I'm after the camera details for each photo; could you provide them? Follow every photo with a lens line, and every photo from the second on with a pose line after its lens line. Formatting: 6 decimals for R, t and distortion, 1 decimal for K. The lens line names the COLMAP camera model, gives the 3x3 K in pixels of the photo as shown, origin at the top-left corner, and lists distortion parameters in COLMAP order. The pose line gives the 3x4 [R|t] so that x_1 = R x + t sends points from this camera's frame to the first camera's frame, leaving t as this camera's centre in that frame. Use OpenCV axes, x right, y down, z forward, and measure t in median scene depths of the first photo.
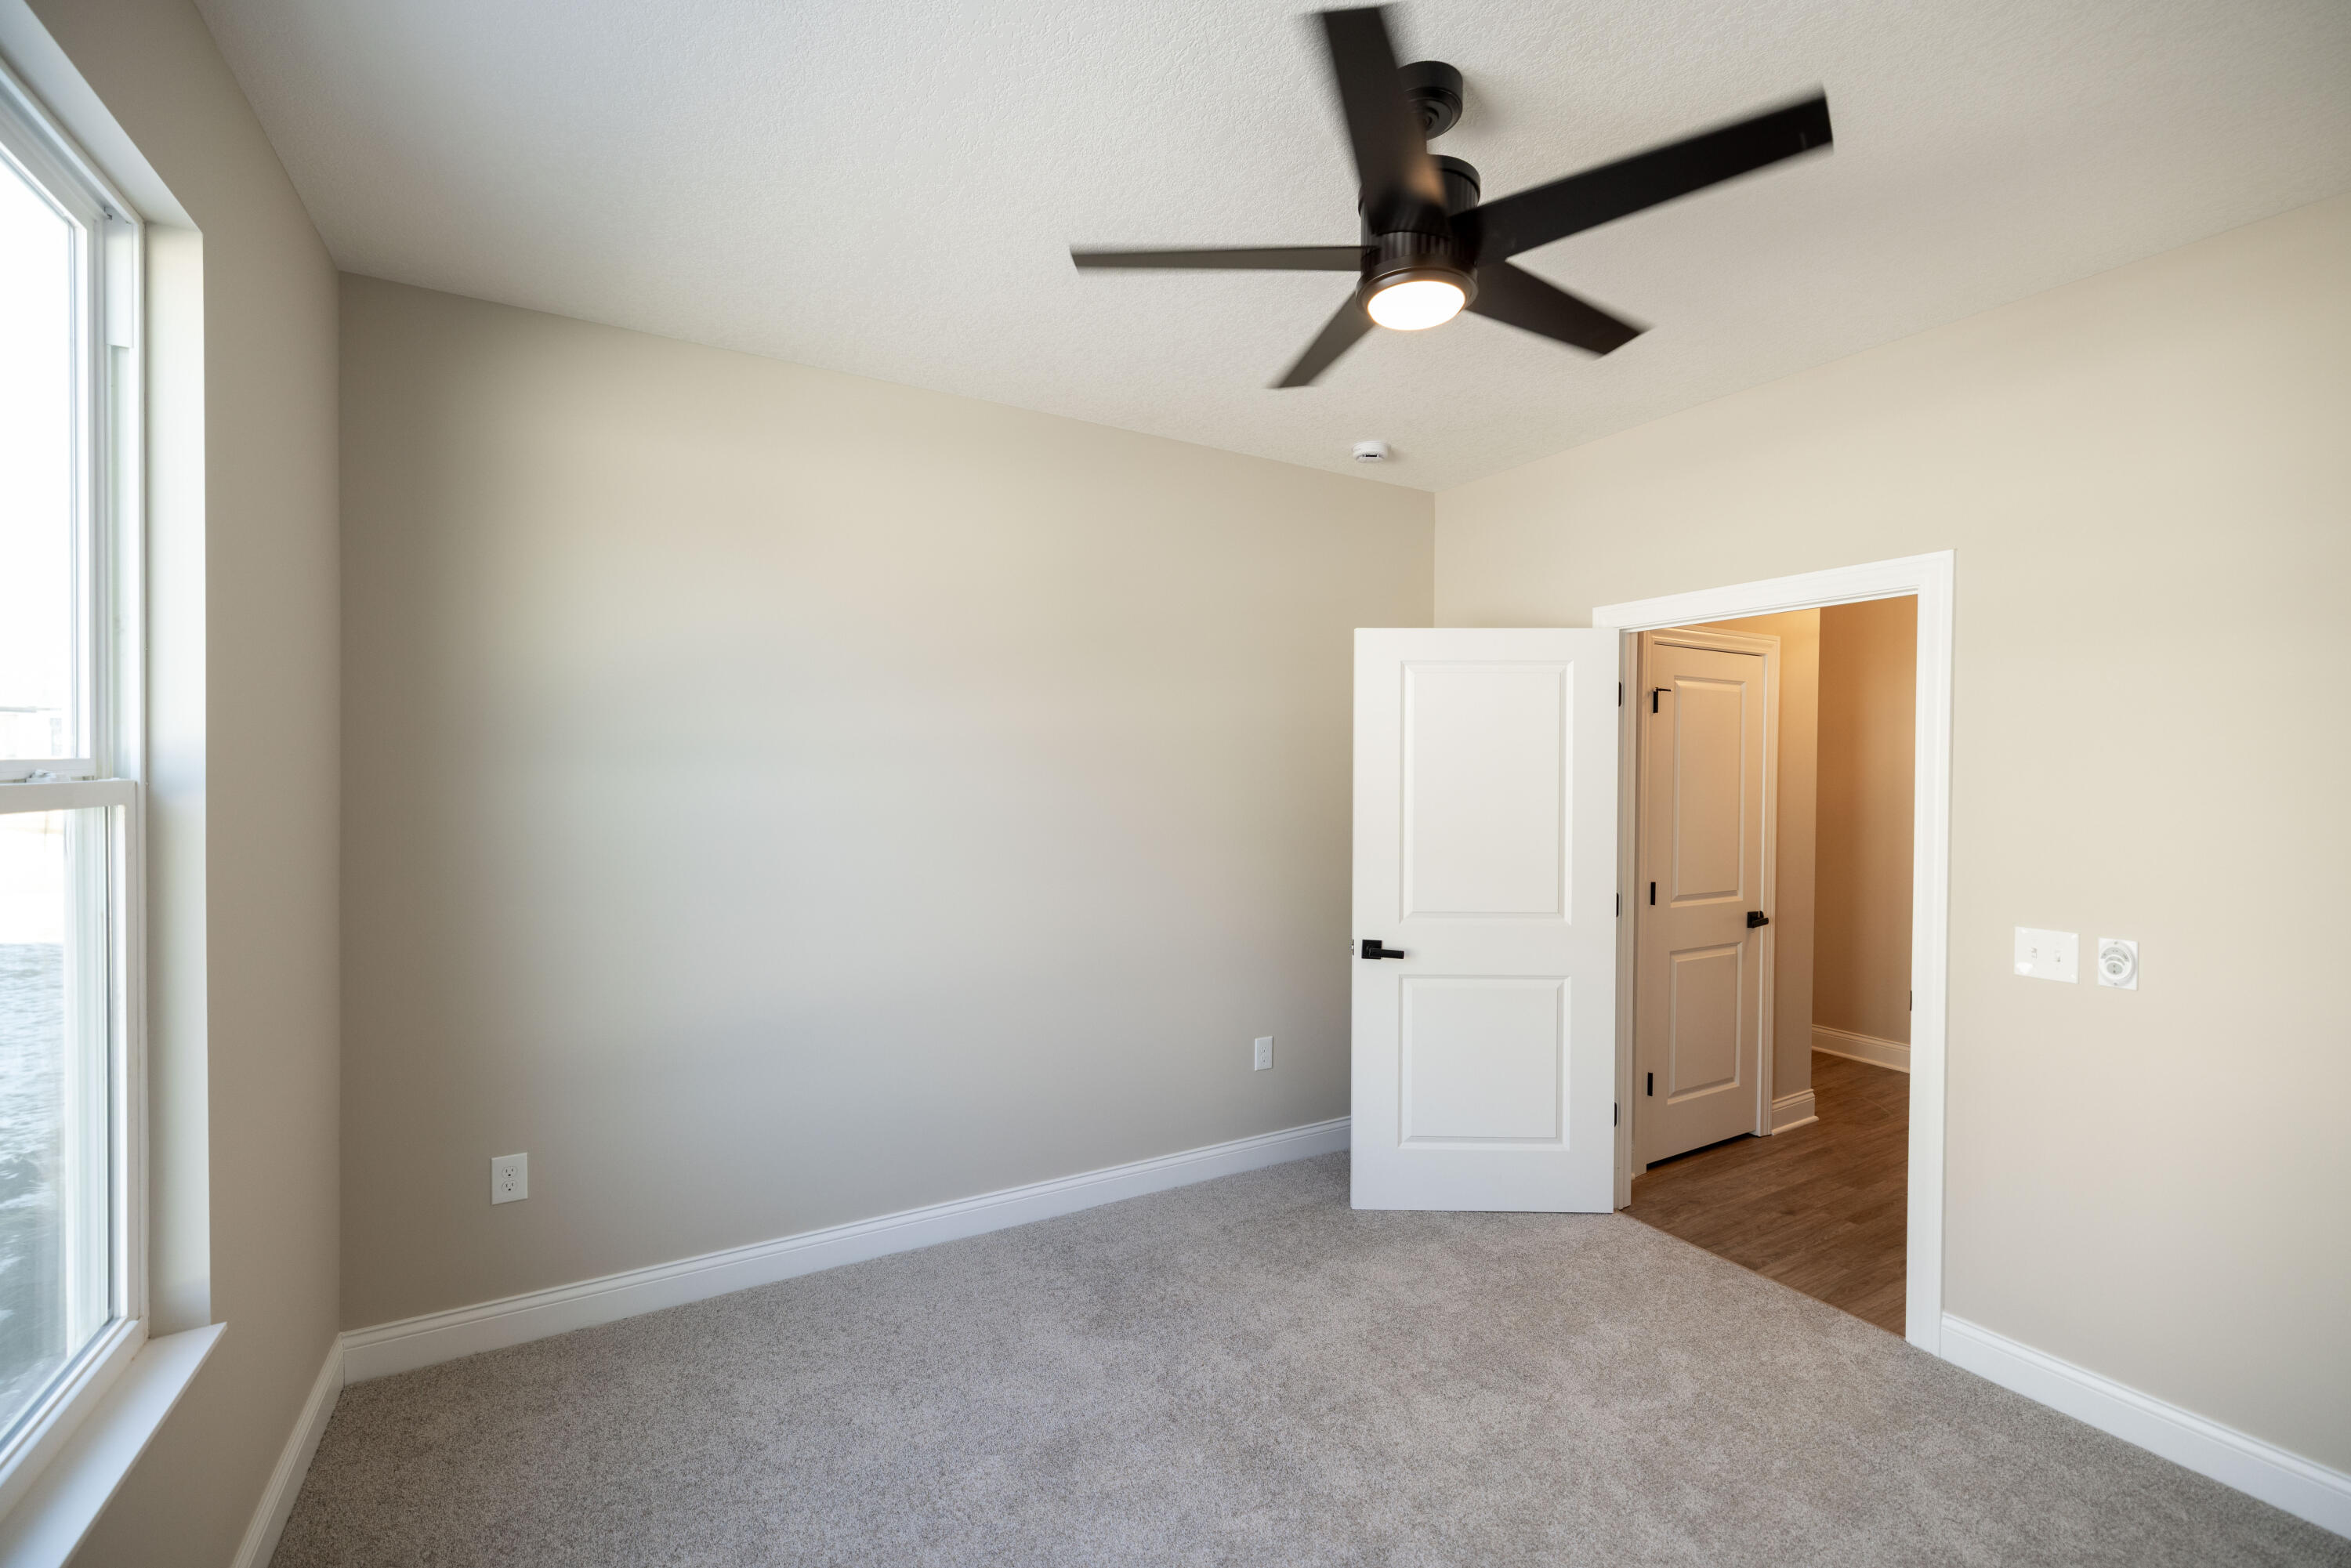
lens RADIAL K [[981.2, 0, 1174.1], [0, 981.2, 788.0], [0, 0, 1]] dist [0.002871, -0.000100]
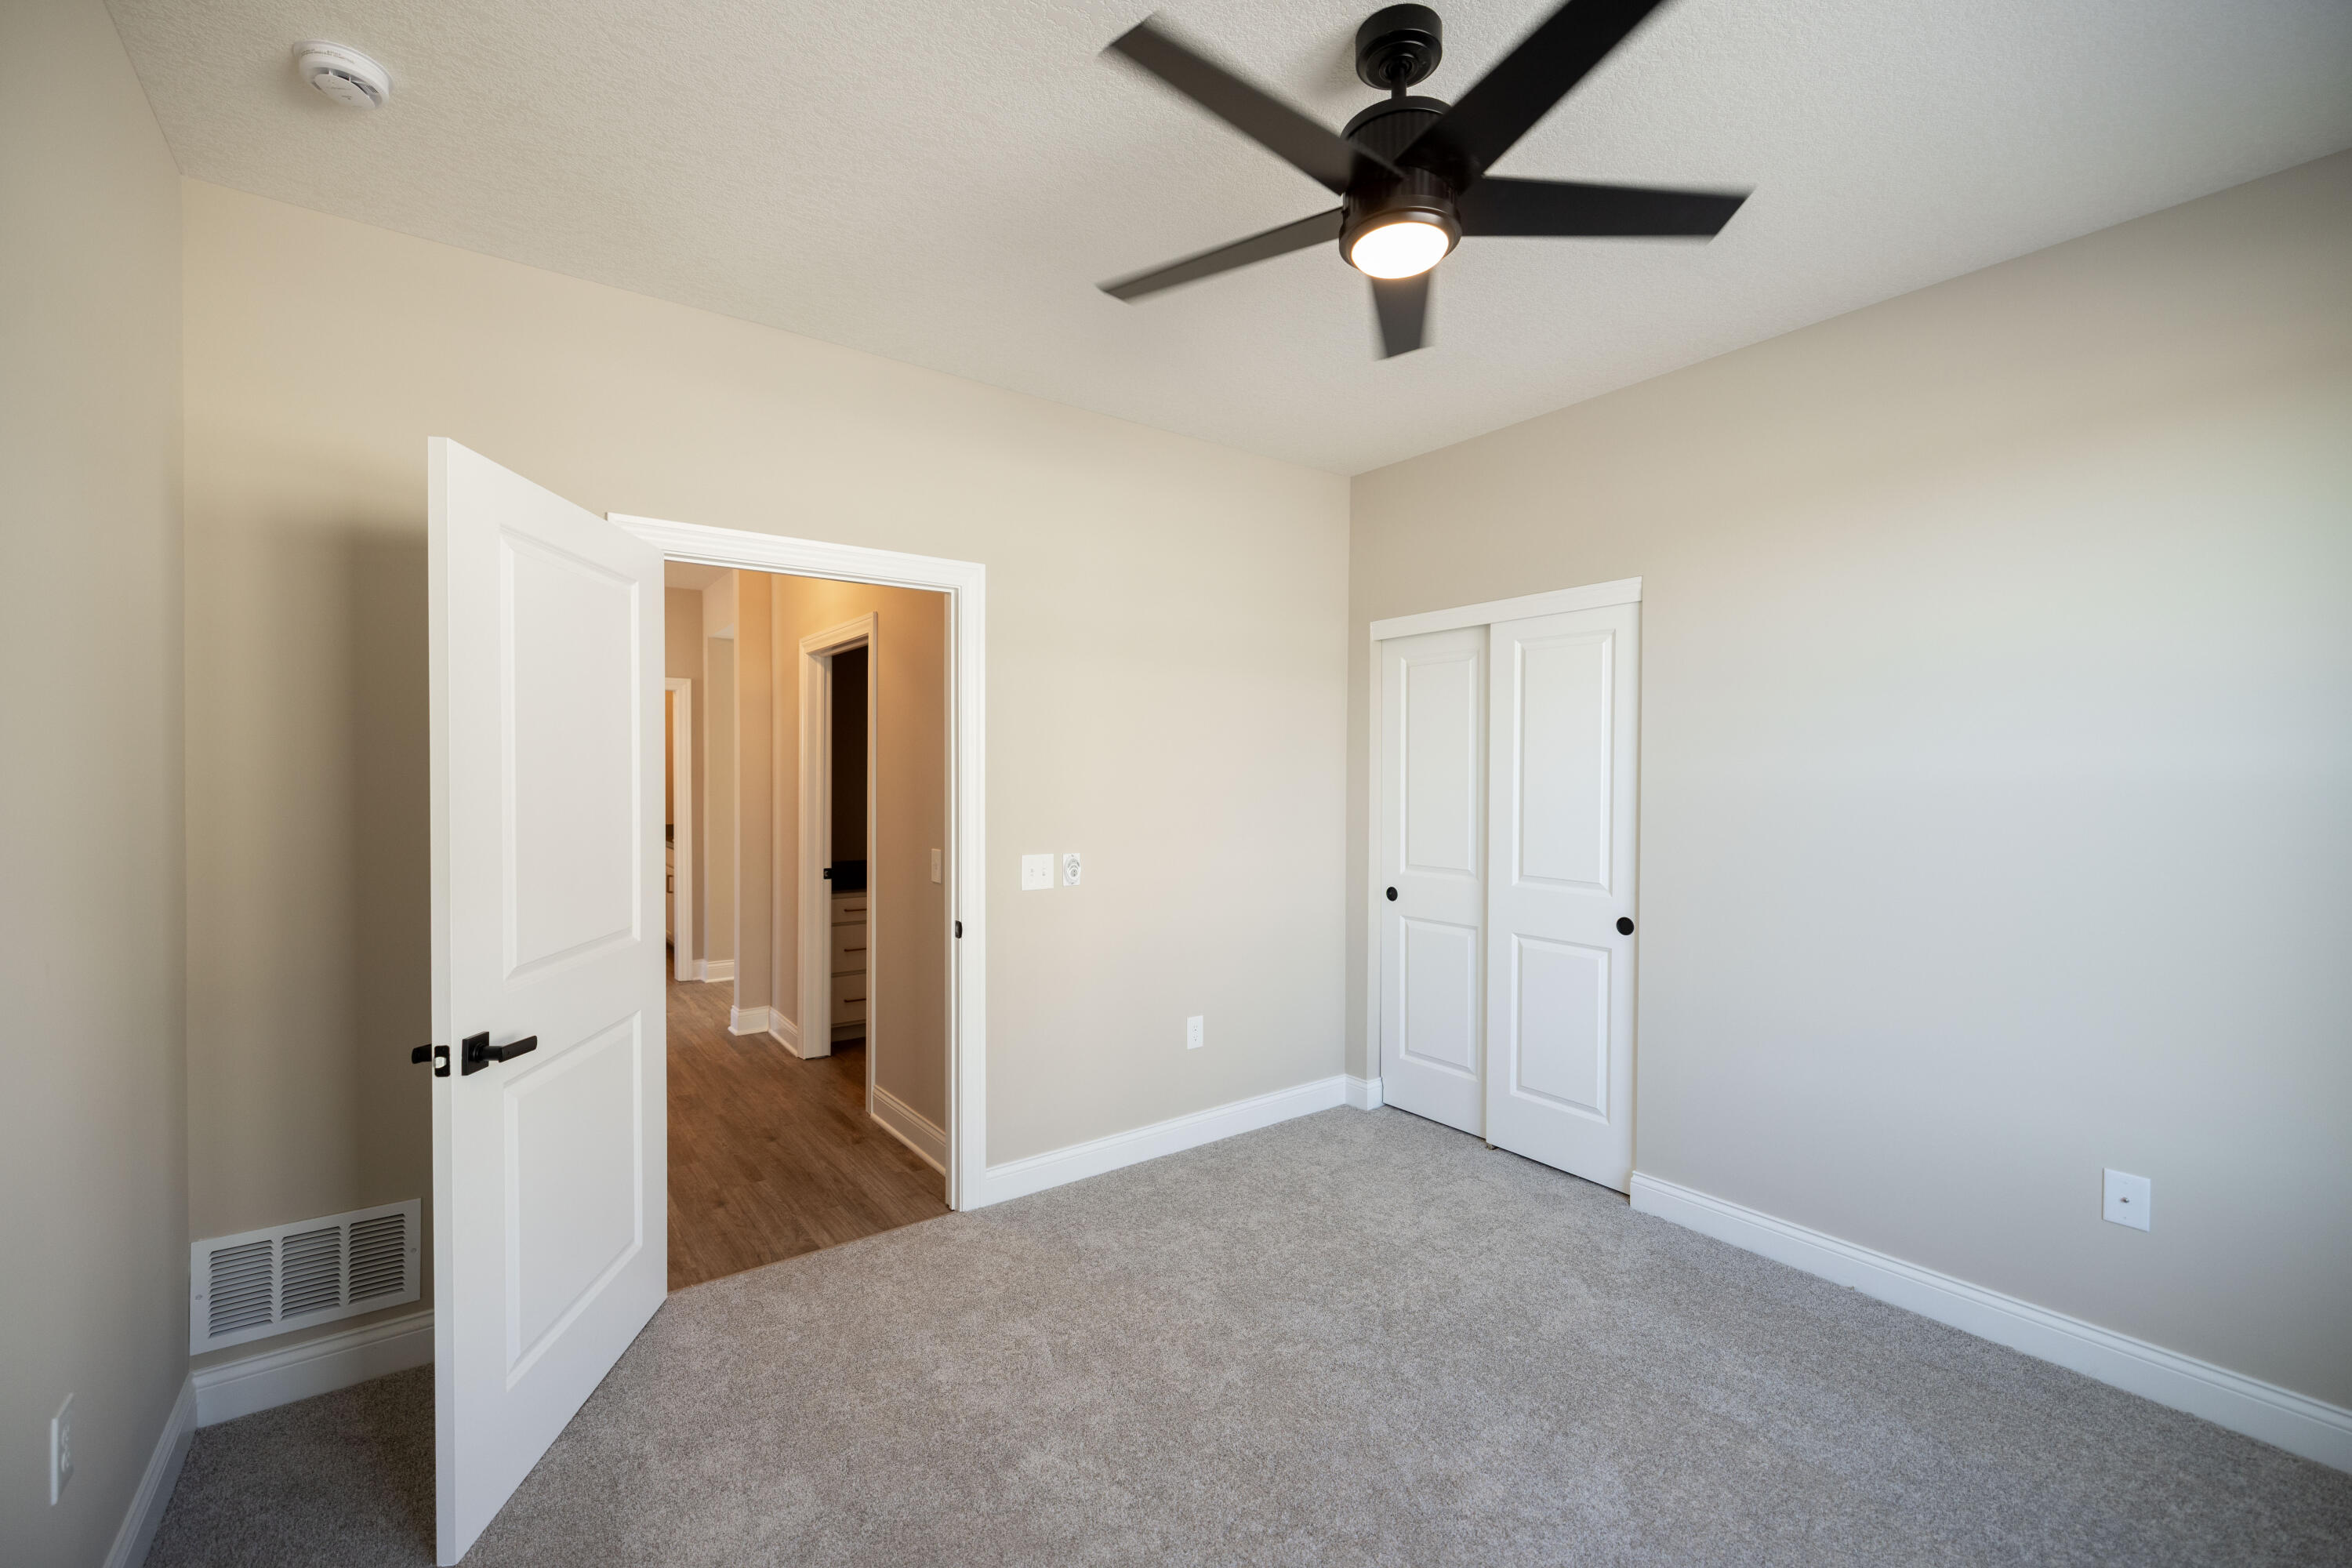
lens RADIAL K [[1010.1, 0, 1178.6], [0, 1010.1, 786.5], [0, 0, 1]] dist [0.004744, 0.000551]
pose [[-0.133393, -0.024938, 0.990749, -0.455344], [0.009262, 0.999608, 0.026408, 0.008816], [-0.991020, 0.012699, -0.133110, 0.799126]]
